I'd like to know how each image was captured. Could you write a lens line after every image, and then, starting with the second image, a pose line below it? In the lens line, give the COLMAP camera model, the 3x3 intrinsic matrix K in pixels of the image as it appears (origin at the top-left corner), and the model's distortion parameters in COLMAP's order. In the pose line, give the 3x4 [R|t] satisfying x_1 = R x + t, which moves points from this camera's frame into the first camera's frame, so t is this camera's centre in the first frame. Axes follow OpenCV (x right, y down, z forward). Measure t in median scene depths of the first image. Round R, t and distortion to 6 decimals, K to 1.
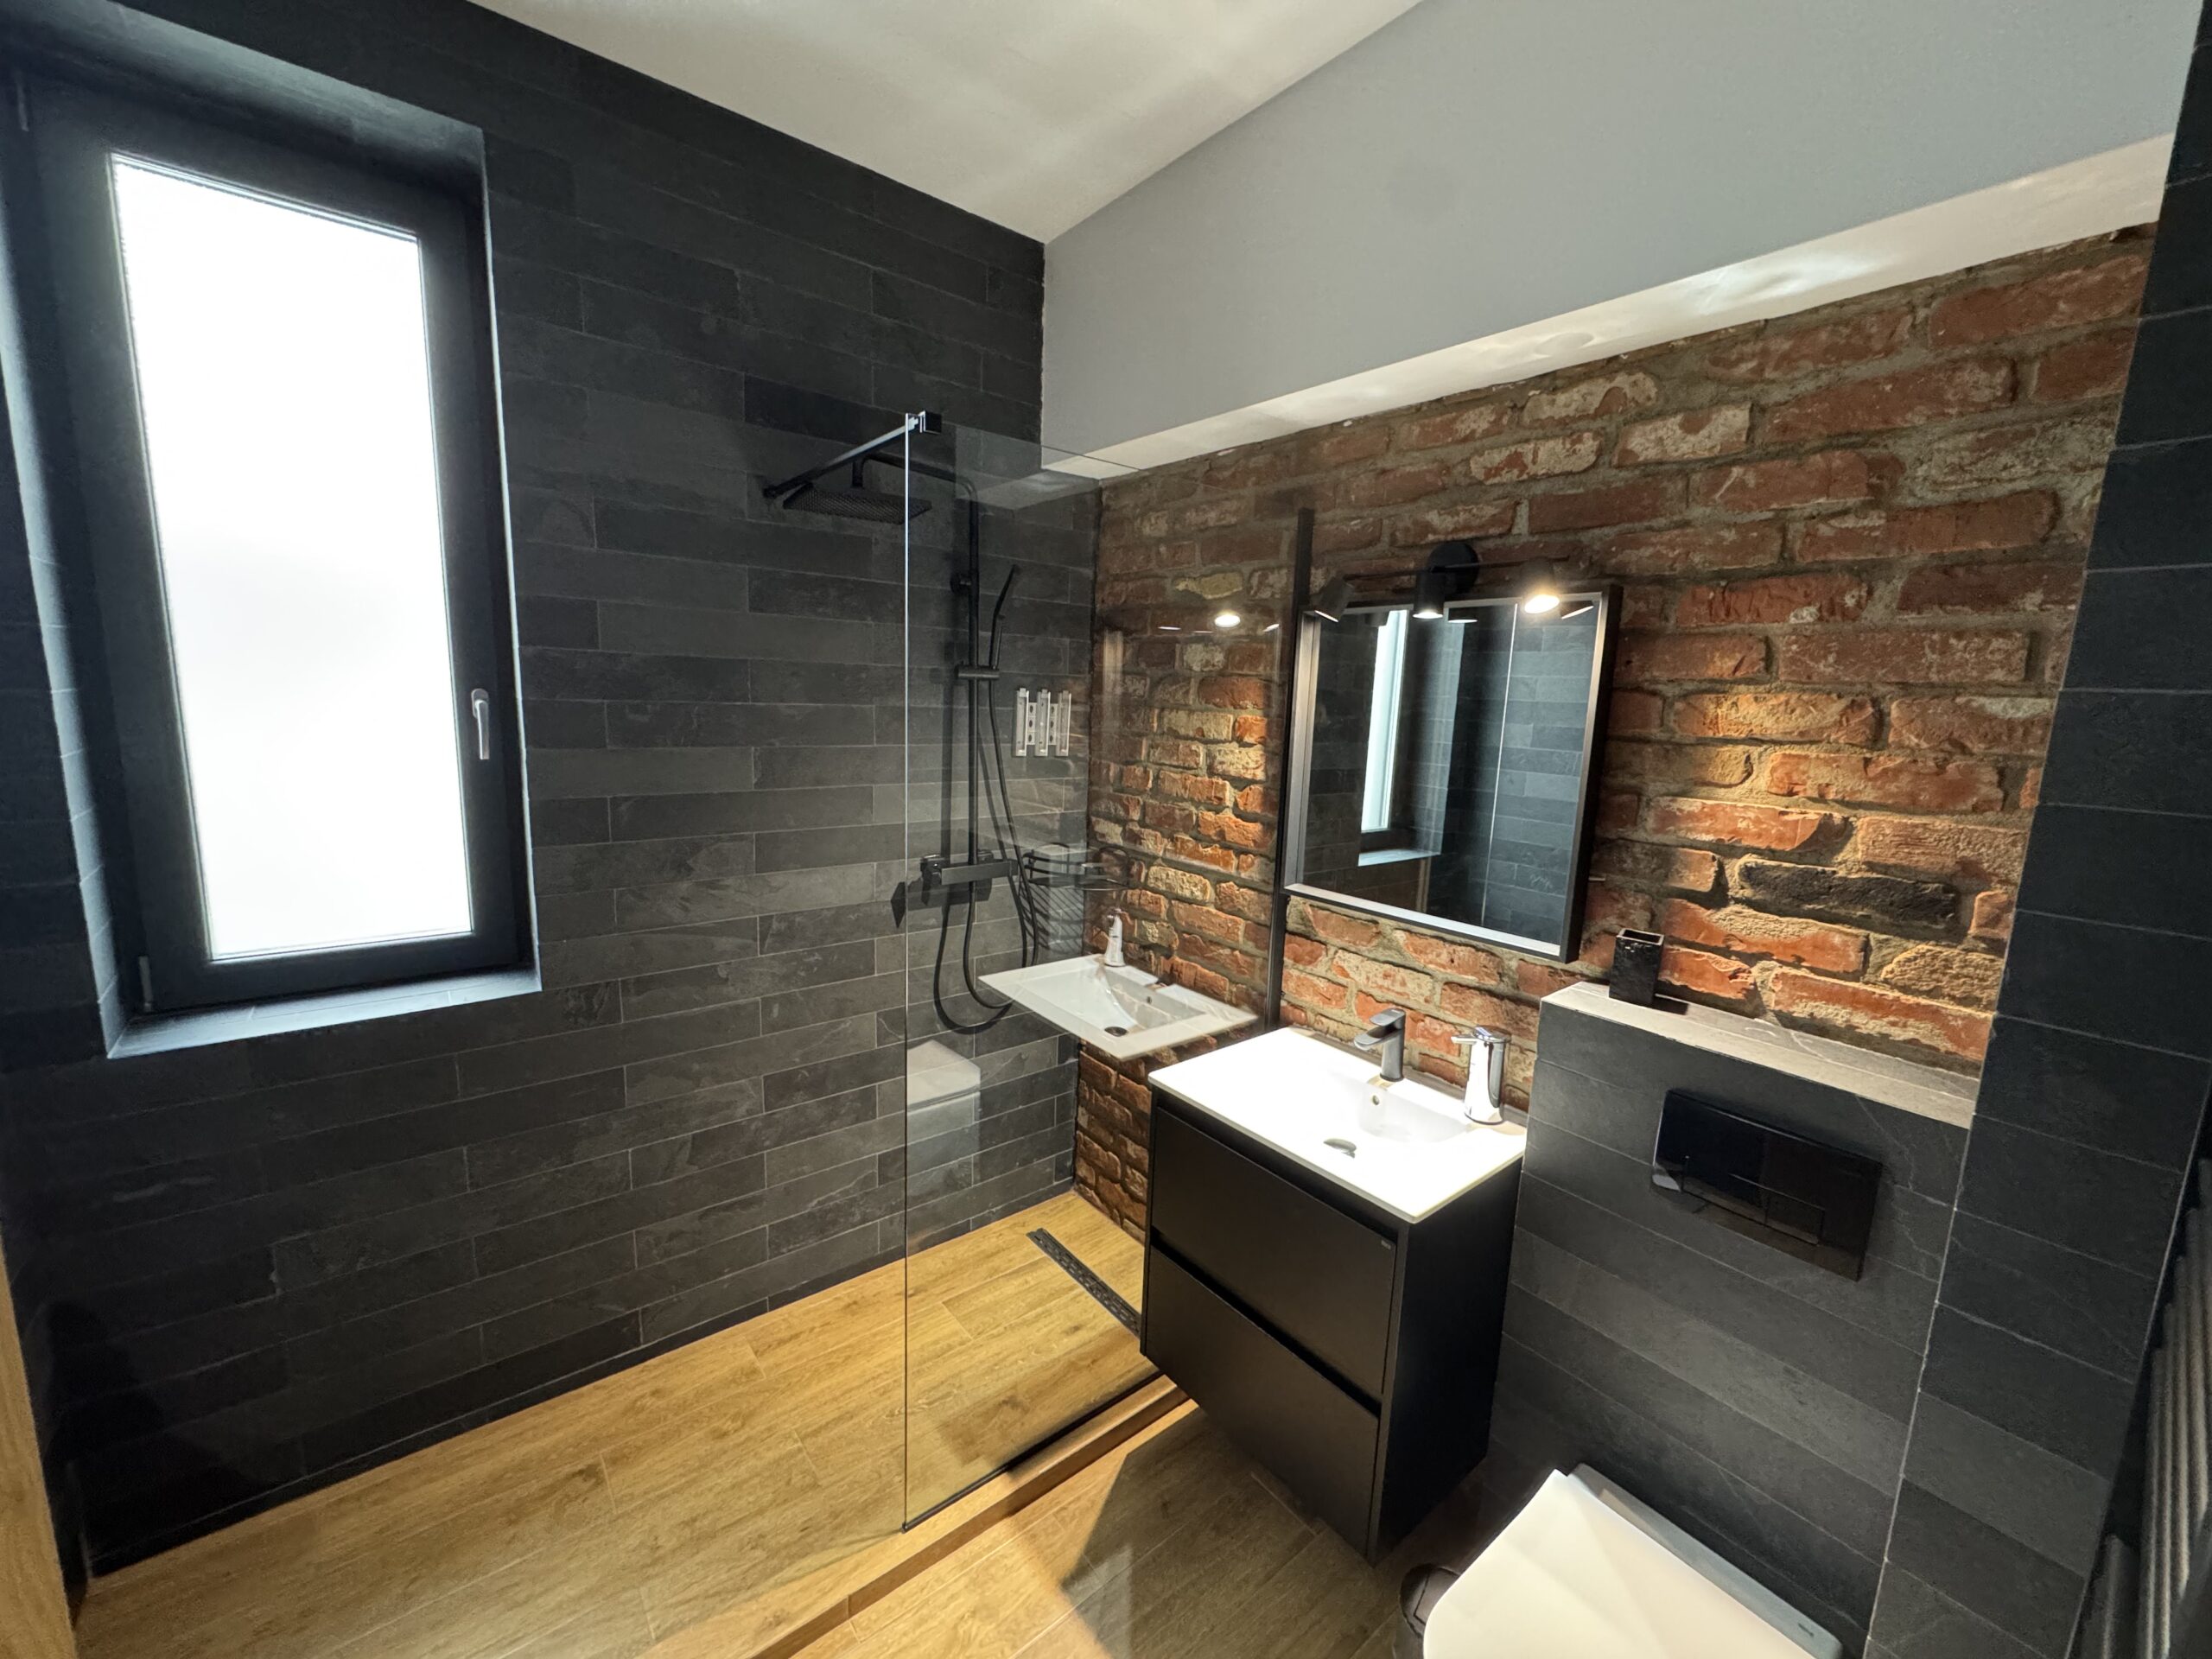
lens RADIAL K [[880.3, 0, 1108.2], [0, 880.3, 829.1], [0, 0, 1]] dist [-0.003686, 0.000696]
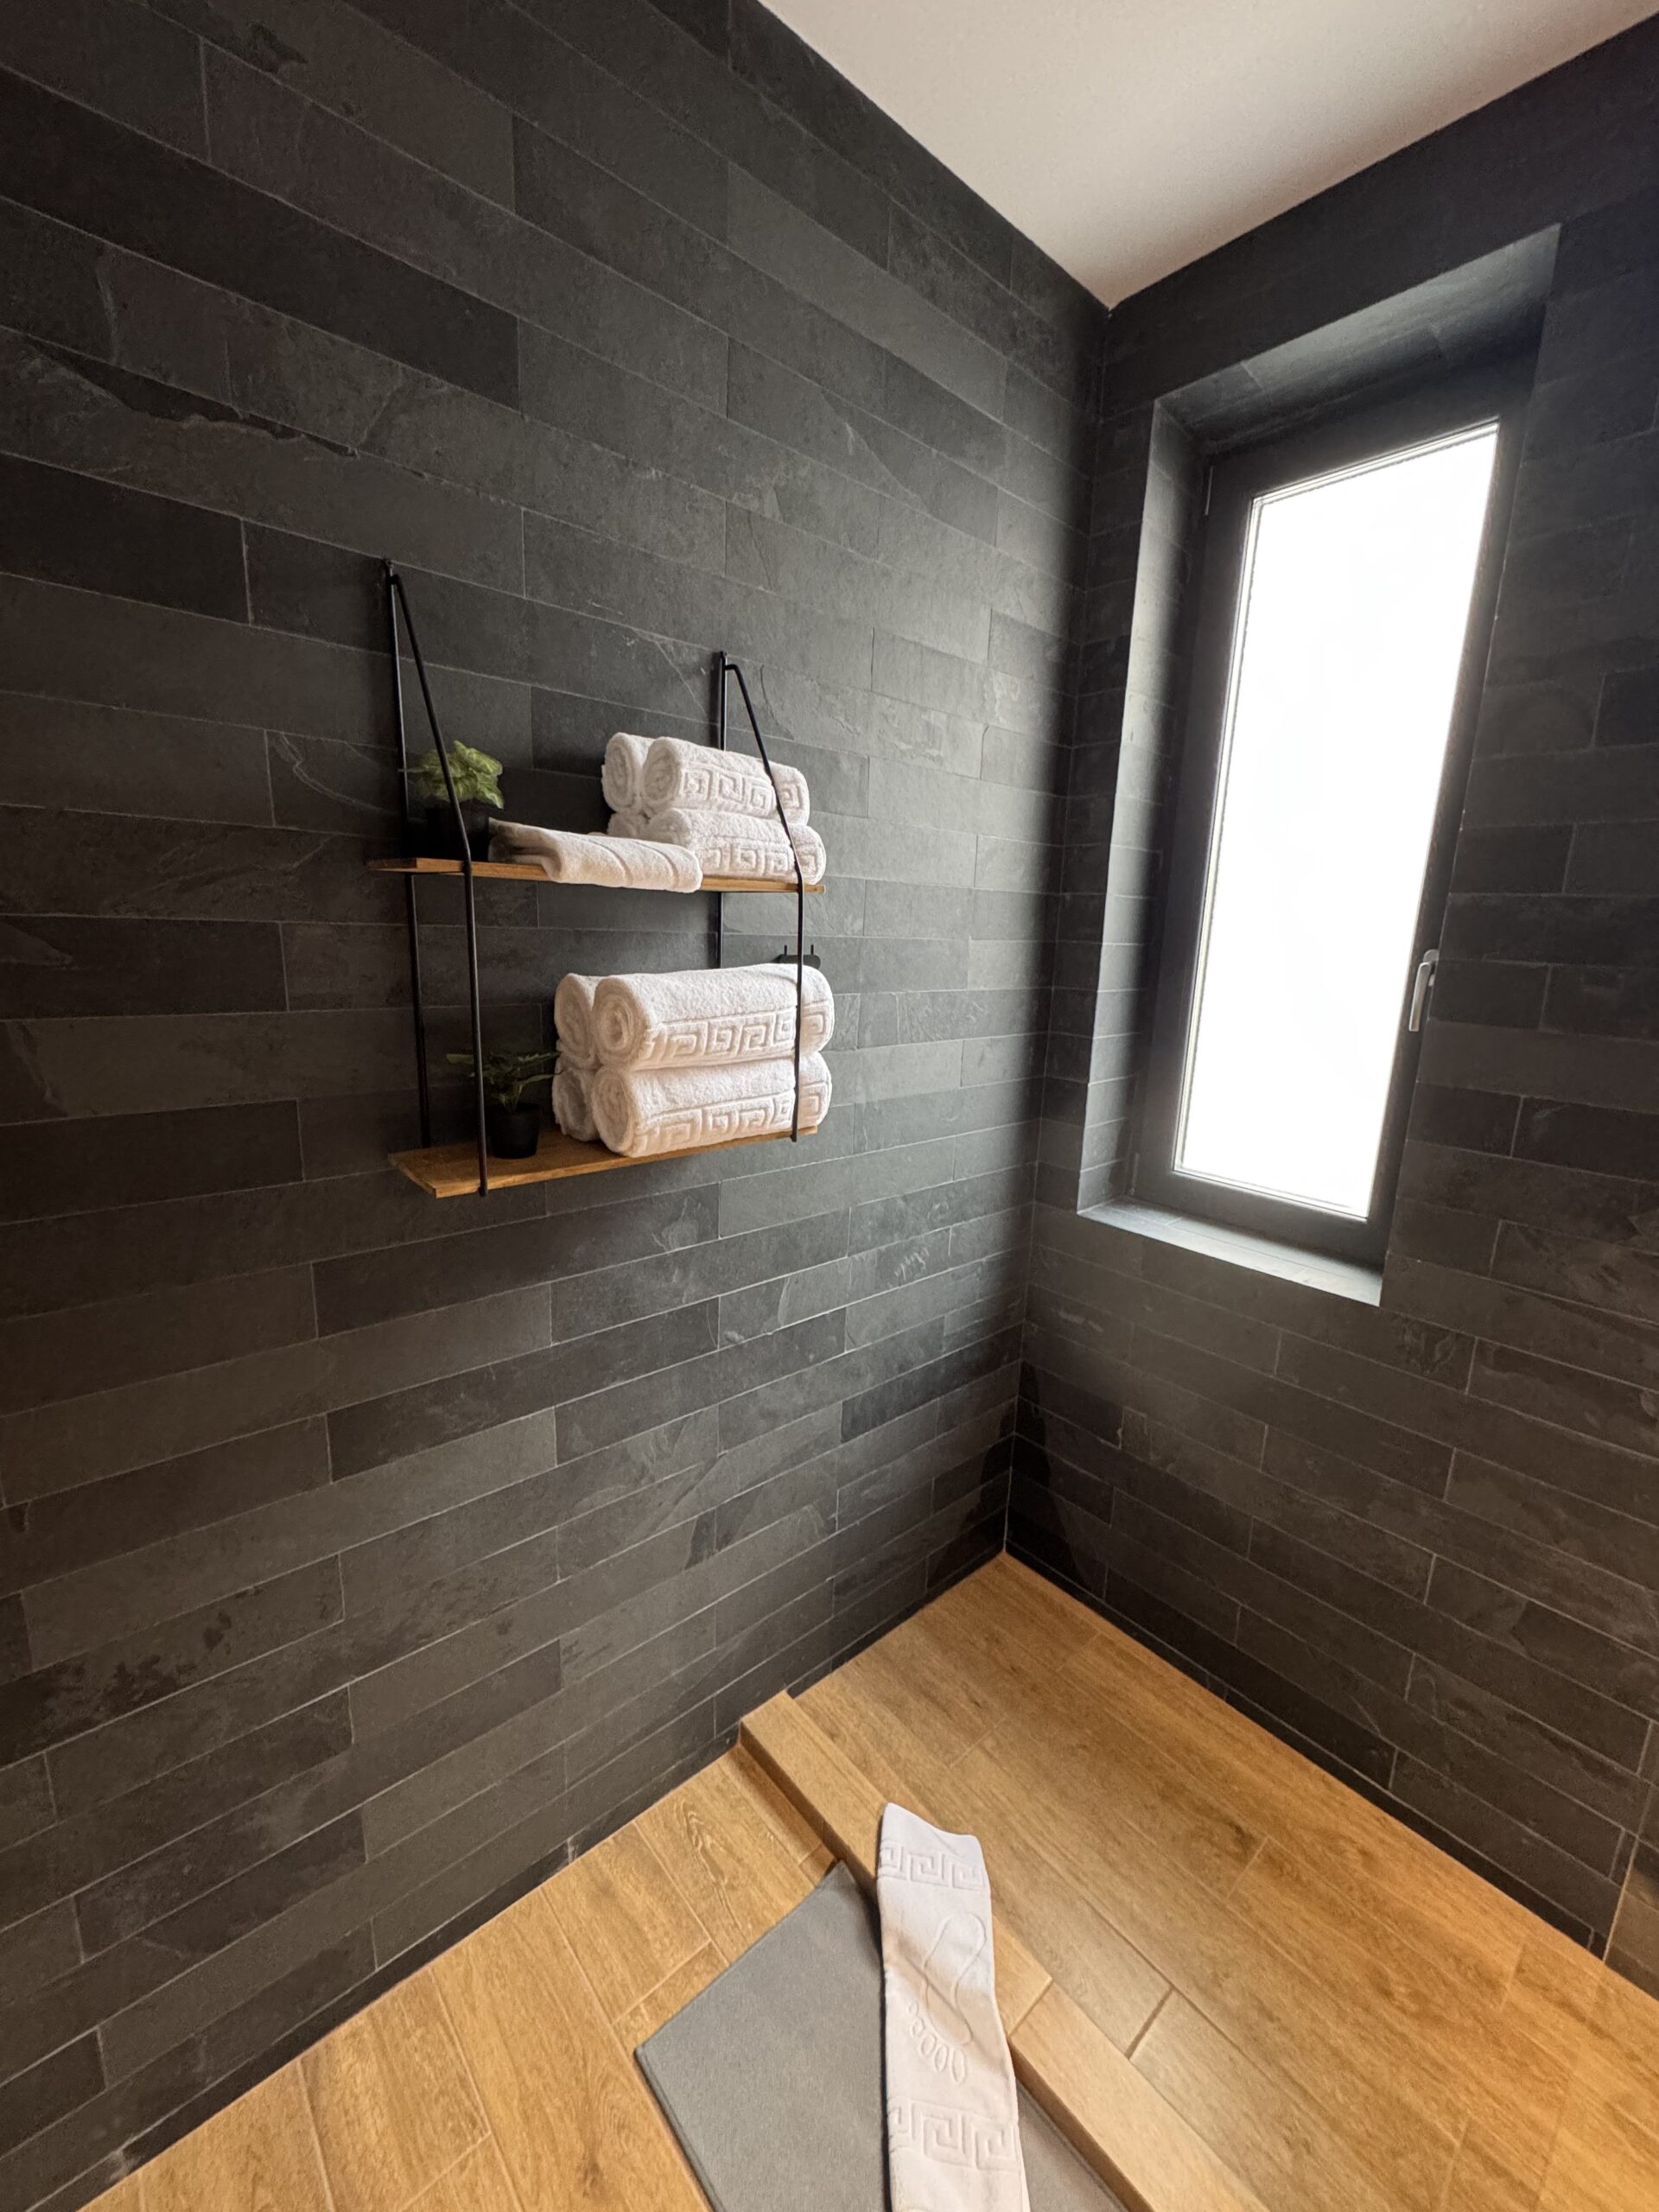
lens RADIAL K [[880.3, 0, 830.9], [0, 880.3, 1101.7], [0, 0, 1]] dist [-0.003686, 0.000696]
pose [[0.041598, 0.165237, -0.985376, 0.129301], [-0.190411, 0.969466, 0.154530, -0.036246], [0.980823, 0.181198, 0.071790, 0.389515]]
